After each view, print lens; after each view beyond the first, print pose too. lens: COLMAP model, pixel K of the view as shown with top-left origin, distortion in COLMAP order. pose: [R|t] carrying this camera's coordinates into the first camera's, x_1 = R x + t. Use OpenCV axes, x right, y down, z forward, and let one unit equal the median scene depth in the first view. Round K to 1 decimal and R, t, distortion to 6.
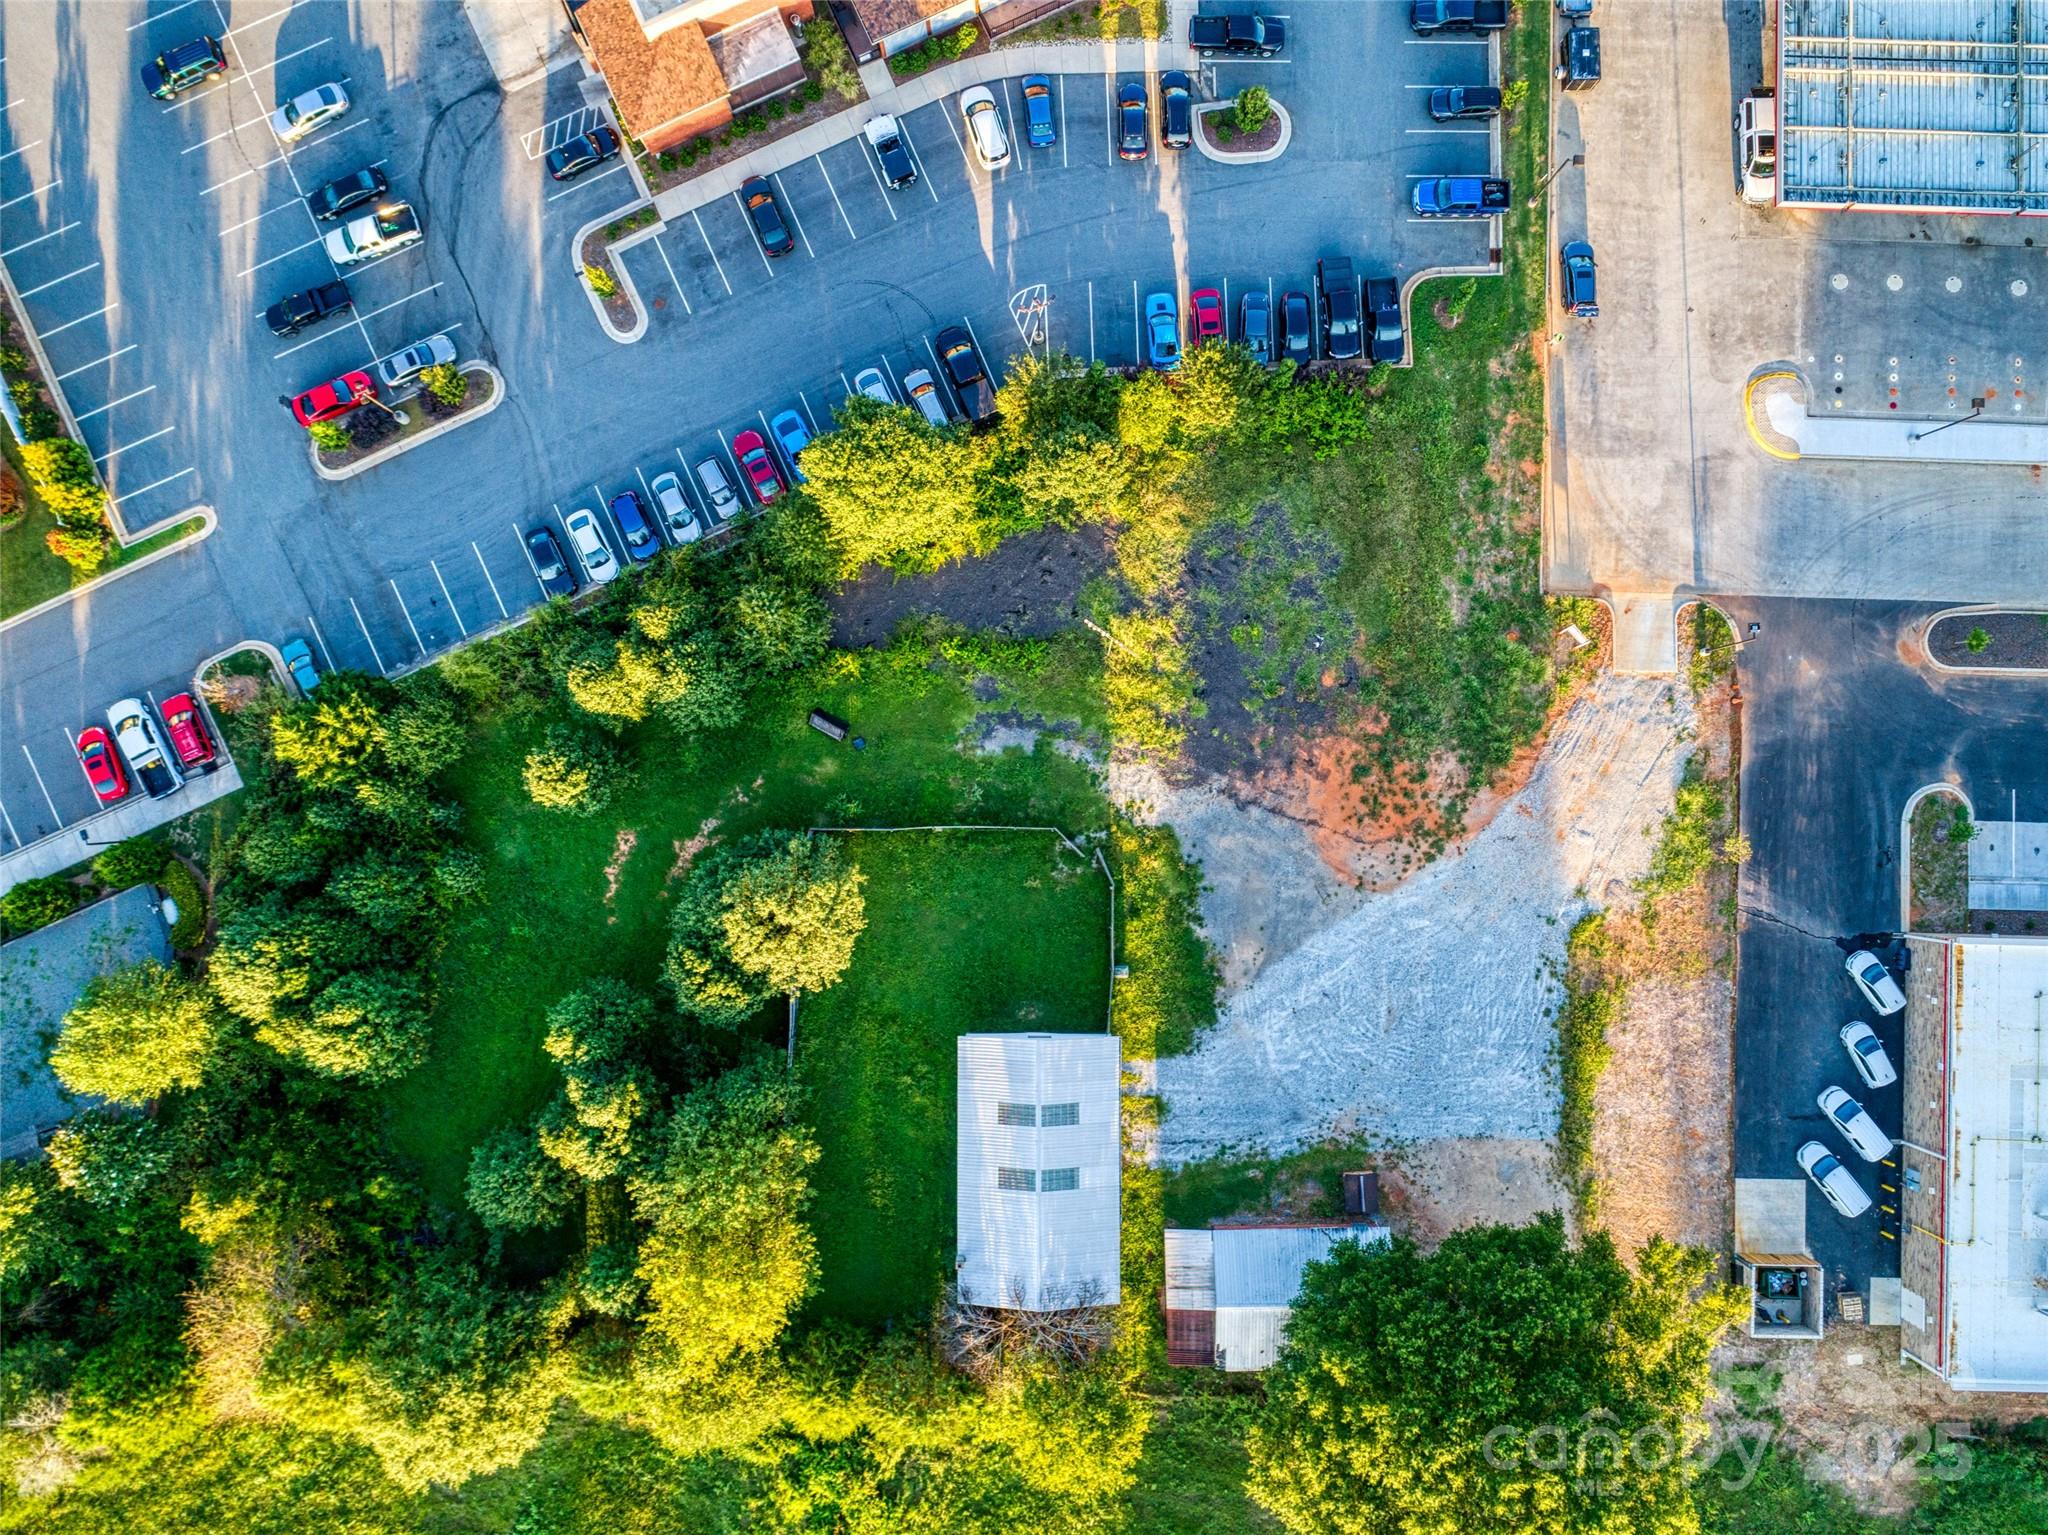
lens RADIAL K [[1555.5, 0, 1026.0], [0, 1555.5, 764.1], [0, 0, 1]] dist [-0.017515, 0.010240]
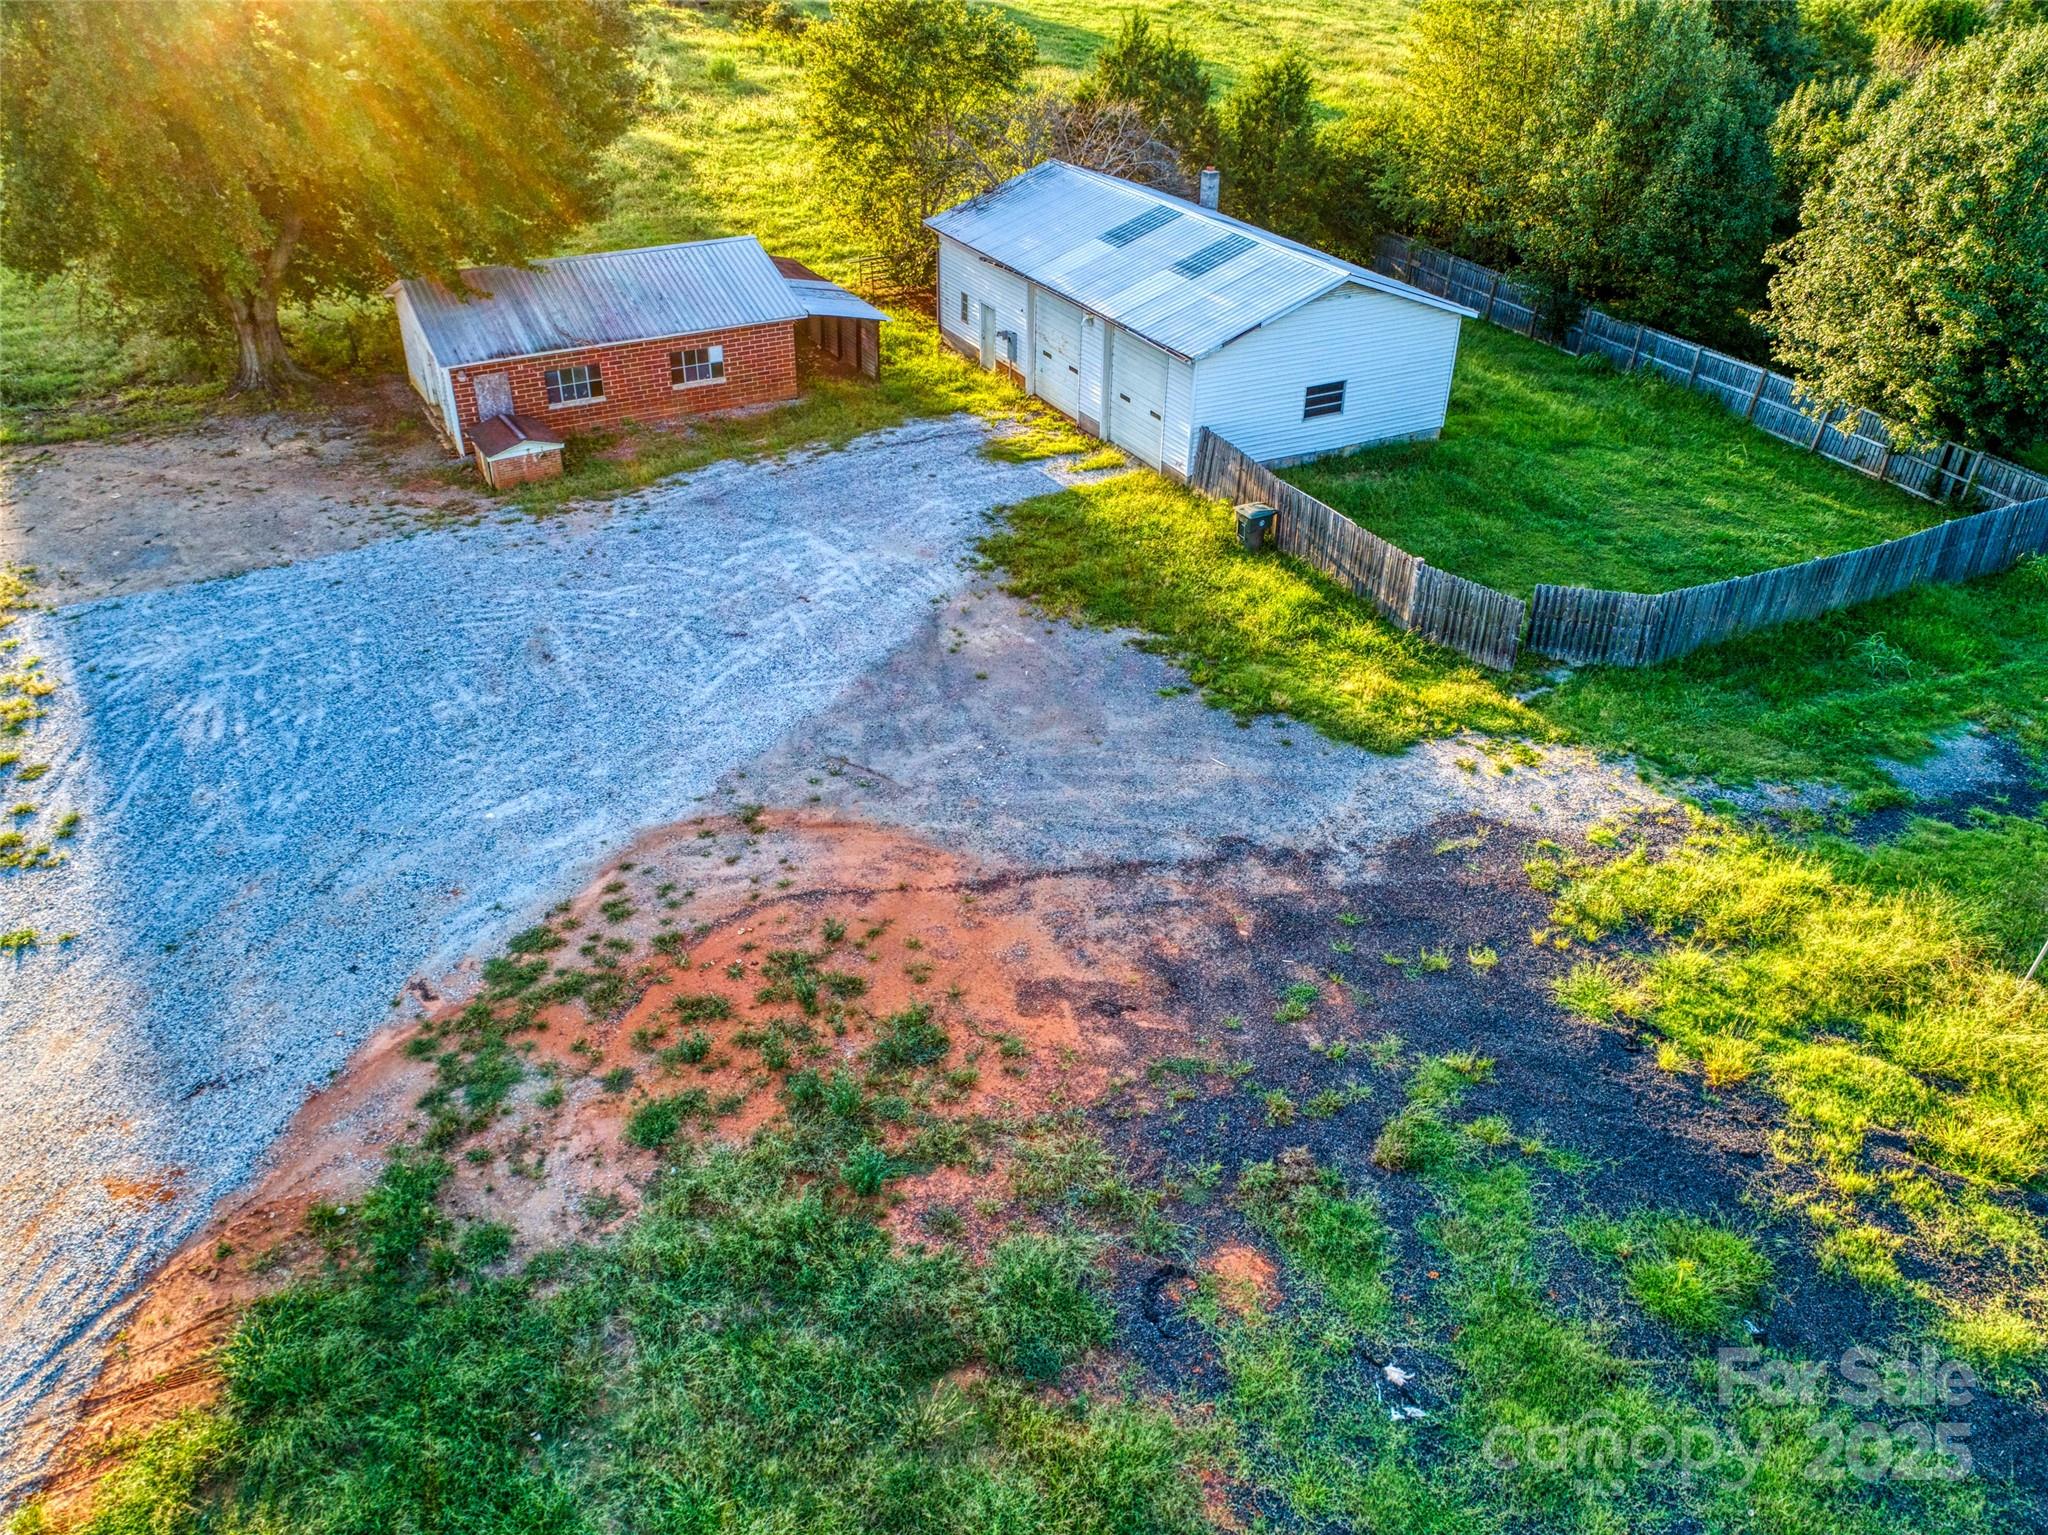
lens RADIAL K [[1555.5, 0, 1023.9], [0, 1555.5, 762.7], [0, 0, 1]] dist [-0.017515, 0.010240]
pose [[-0.879791, 0.248400, -0.405297, 0.286972], [-0.475359, -0.457218, 0.751655, -0.164244], [0.001402, 0.853960, 0.520336, 0.839295]]
